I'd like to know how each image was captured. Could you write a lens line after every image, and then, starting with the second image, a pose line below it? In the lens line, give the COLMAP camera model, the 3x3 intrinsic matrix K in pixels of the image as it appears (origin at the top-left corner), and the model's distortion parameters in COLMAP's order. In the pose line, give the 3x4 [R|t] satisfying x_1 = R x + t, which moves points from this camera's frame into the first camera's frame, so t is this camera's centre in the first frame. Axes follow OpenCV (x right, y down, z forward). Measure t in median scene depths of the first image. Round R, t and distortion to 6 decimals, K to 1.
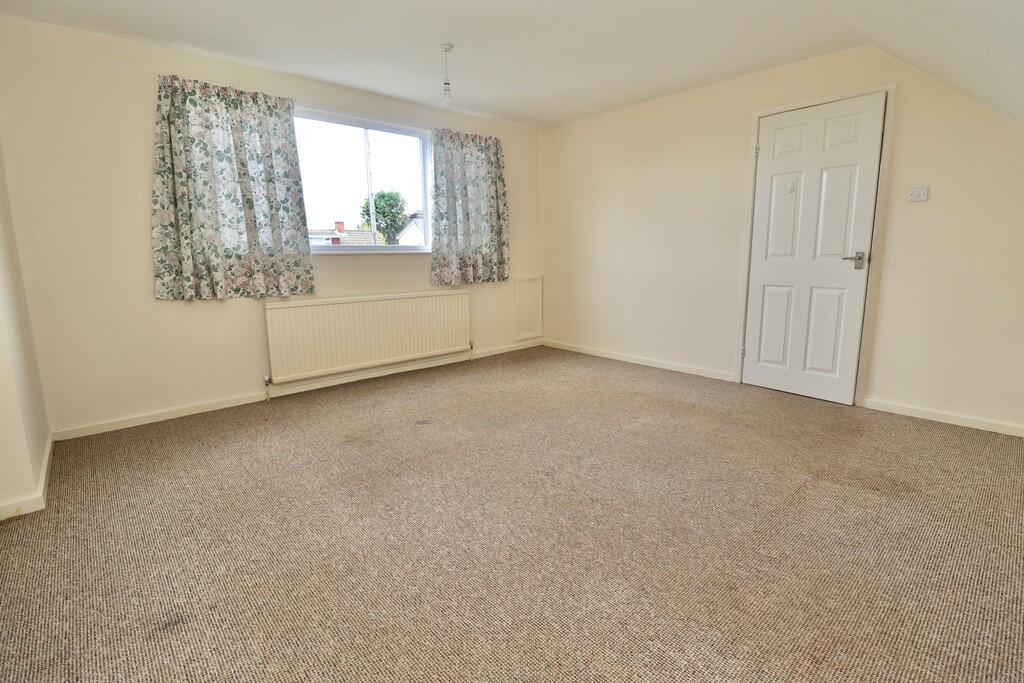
lens RADIAL K [[474.3, 0, 508.9], [0, 474.3, 345.4], [0, 0, 1]] dist [-0.018463, -0.001929]
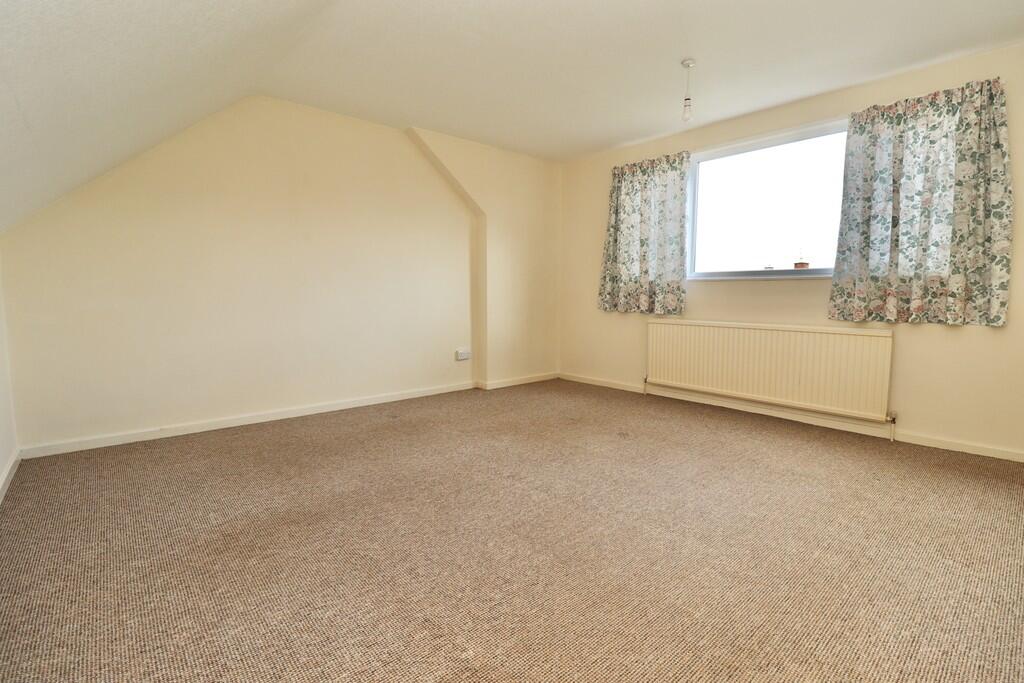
lens RADIAL K [[474.3, 0, 515.7], [0, 474.3, 337.6], [0, 0, 1]] dist [-0.018463, -0.001929]
pose [[-0.002004, 0.114877, -0.993378, 0.664545], [-0.173503, 0.978273, 0.113480, -0.105677], [0.984831, 0.172581, 0.017971, 0.545318]]
